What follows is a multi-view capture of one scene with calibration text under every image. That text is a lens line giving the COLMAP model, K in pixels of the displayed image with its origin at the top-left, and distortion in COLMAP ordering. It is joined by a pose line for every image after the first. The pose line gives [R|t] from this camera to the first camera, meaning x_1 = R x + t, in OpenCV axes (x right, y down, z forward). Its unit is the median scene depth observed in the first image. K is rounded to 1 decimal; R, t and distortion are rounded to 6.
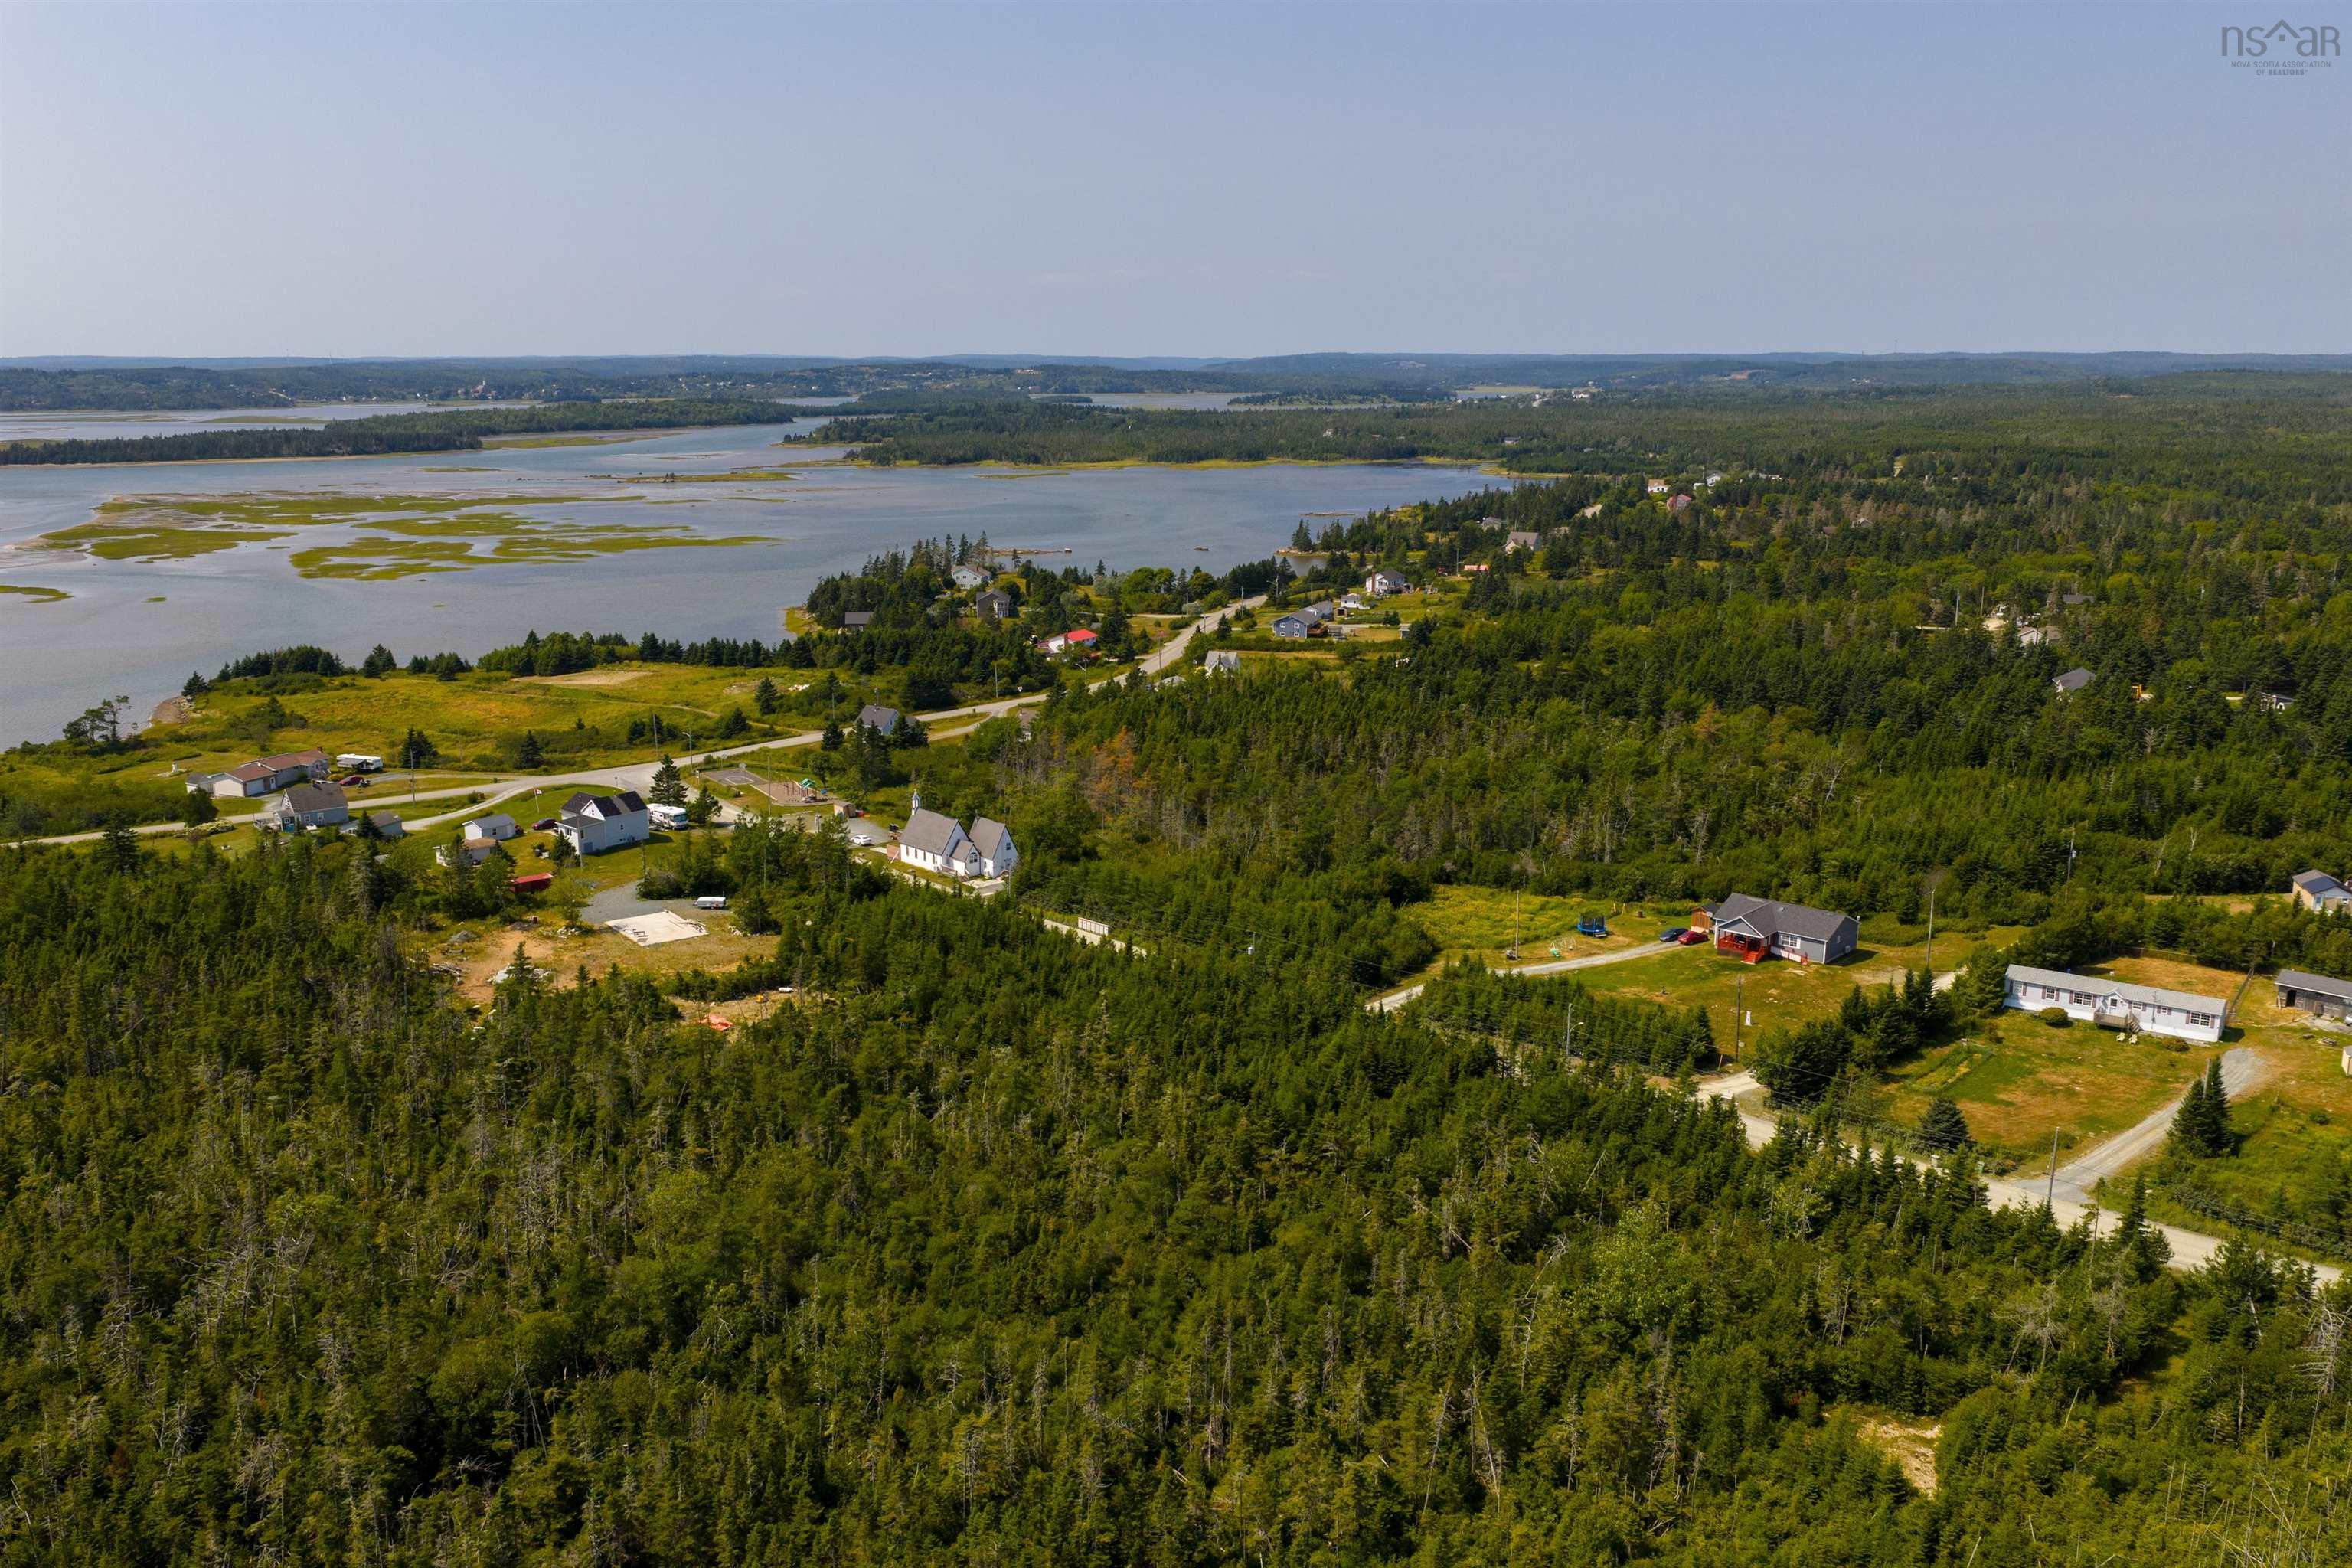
lens RADIAL K [[1943.8, 0, 1177.1], [0, 1943.8, 783.3], [0, 0, 1]] dist [0.006271, -0.006219]
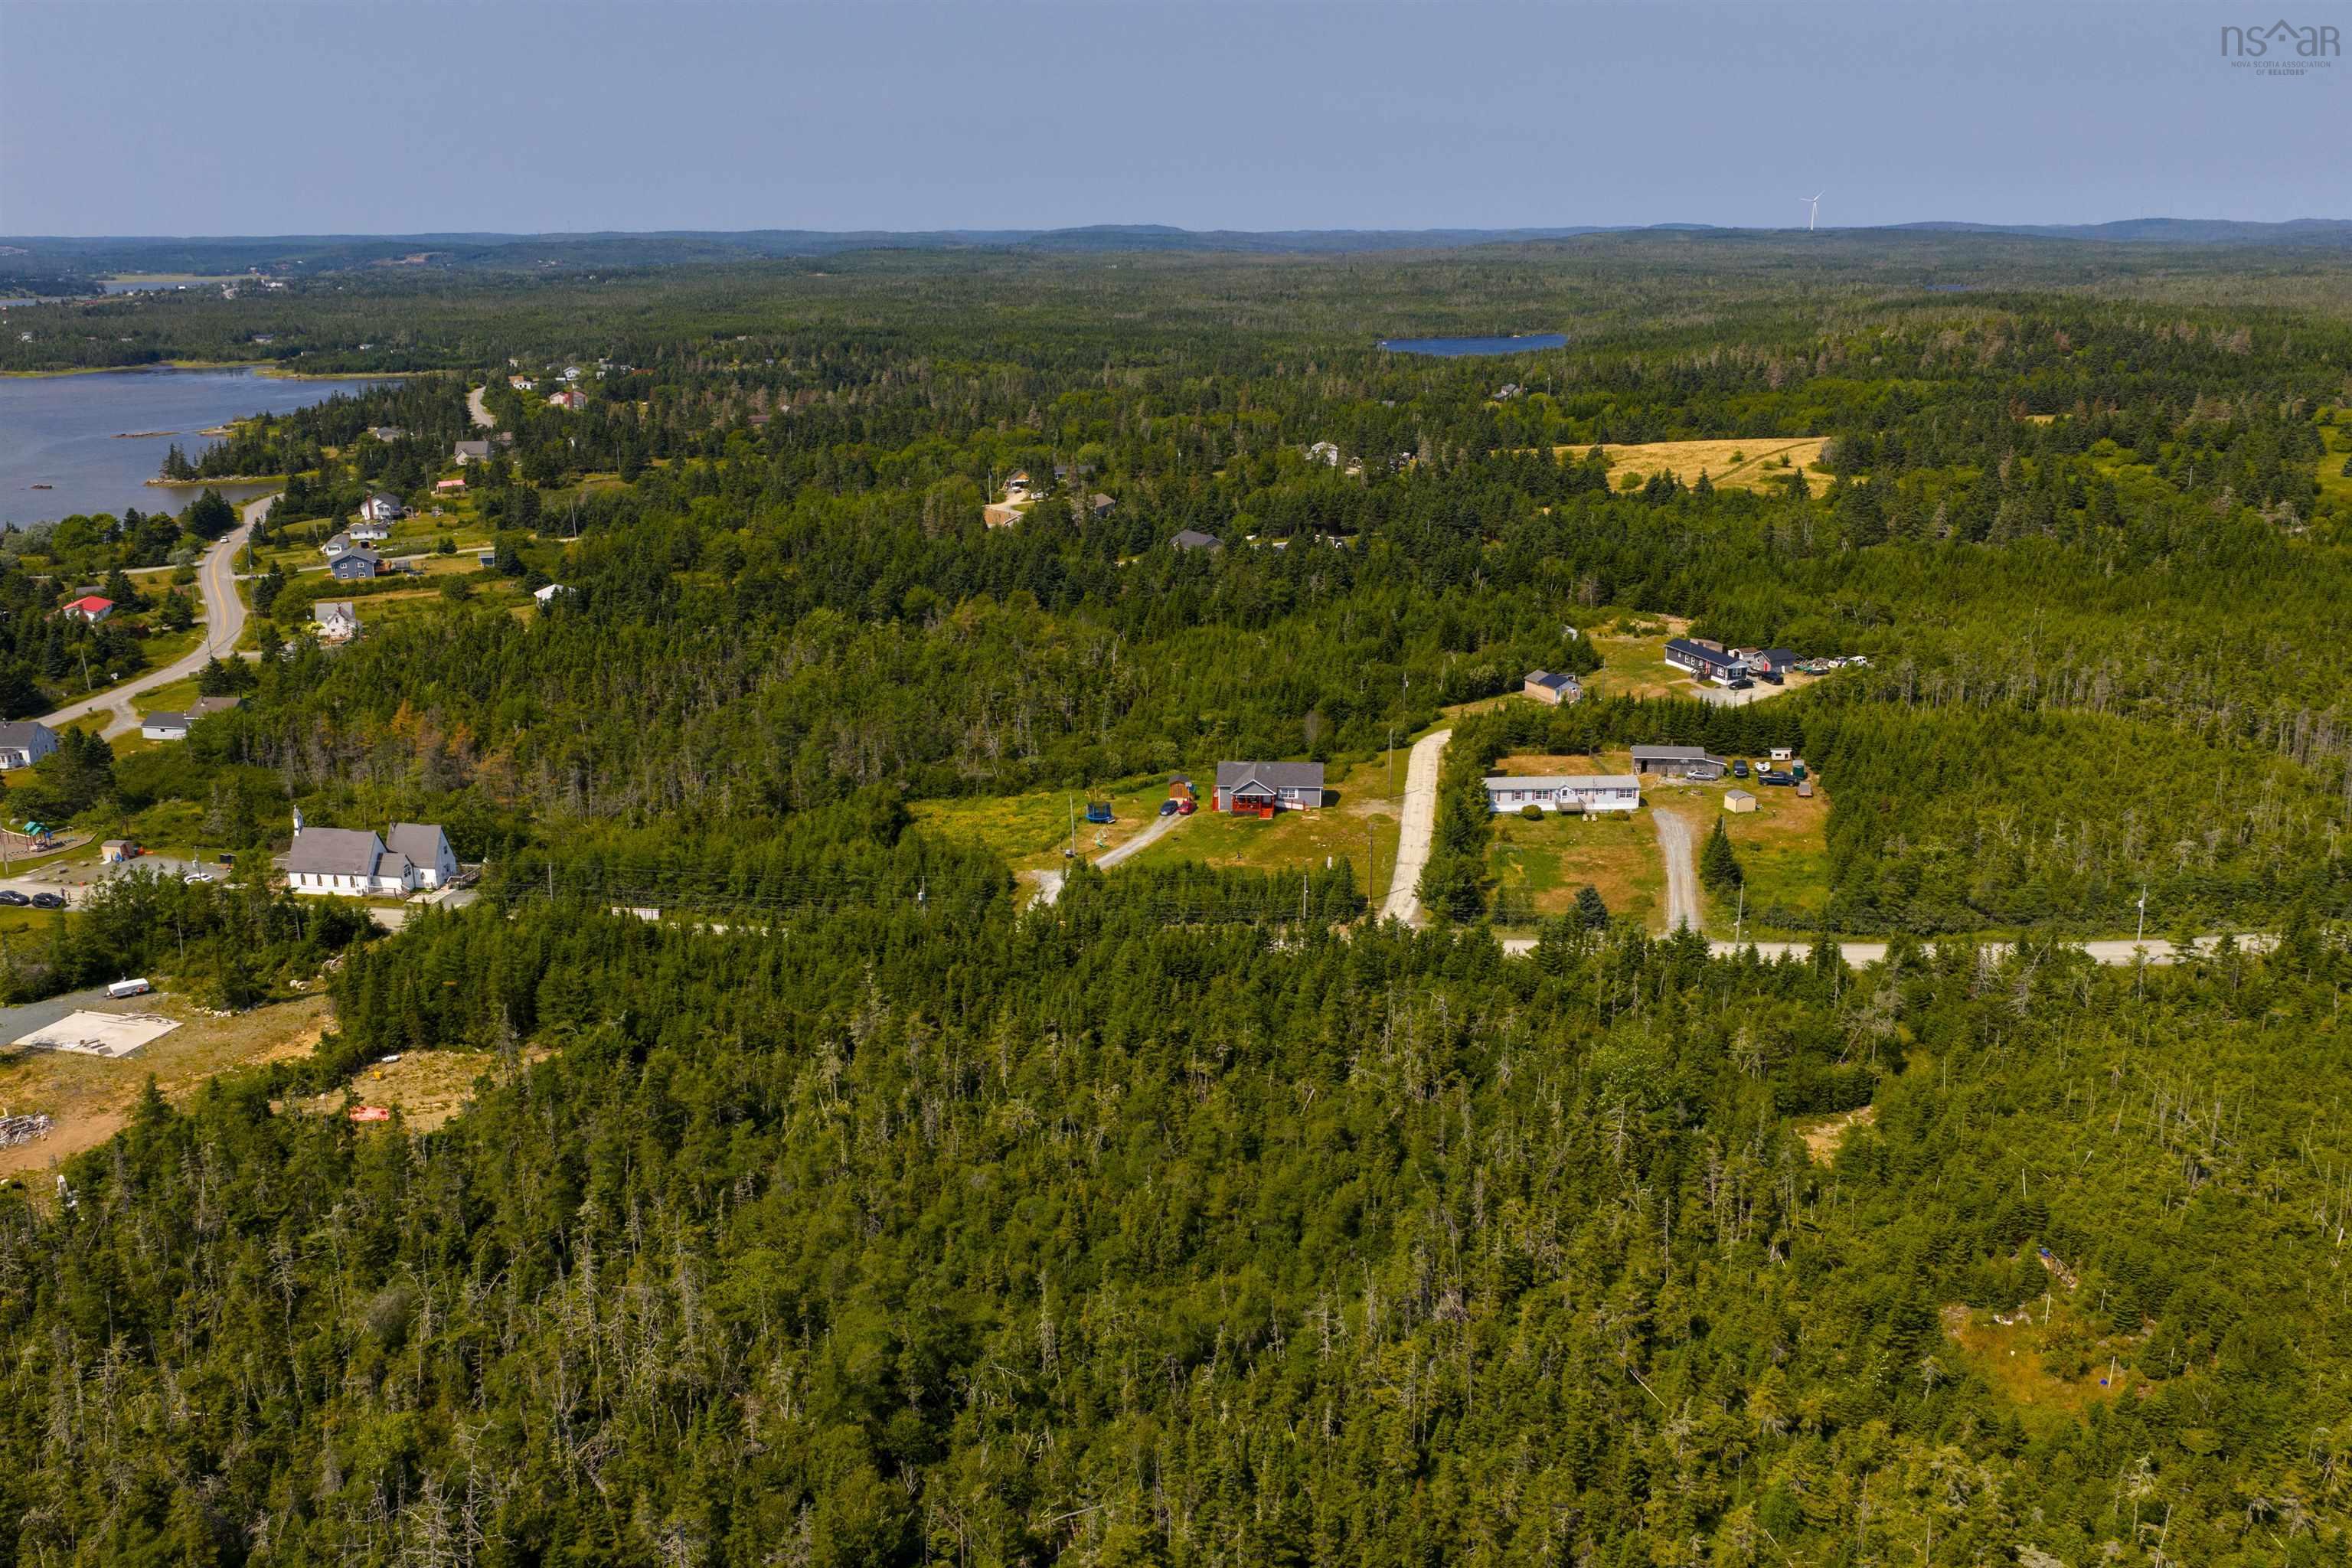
lens RADIAL K [[1943.8, 0, 1176.7], [0, 1943.8, 785.8], [0, 0, 1]] dist [0.006271, -0.006219]
pose [[0.792570, -0.172036, 0.585009, -0.334706], [0.136771, 0.985087, 0.104391, -0.042652], [-0.594244, -0.002725, 0.804280, 0.100263]]
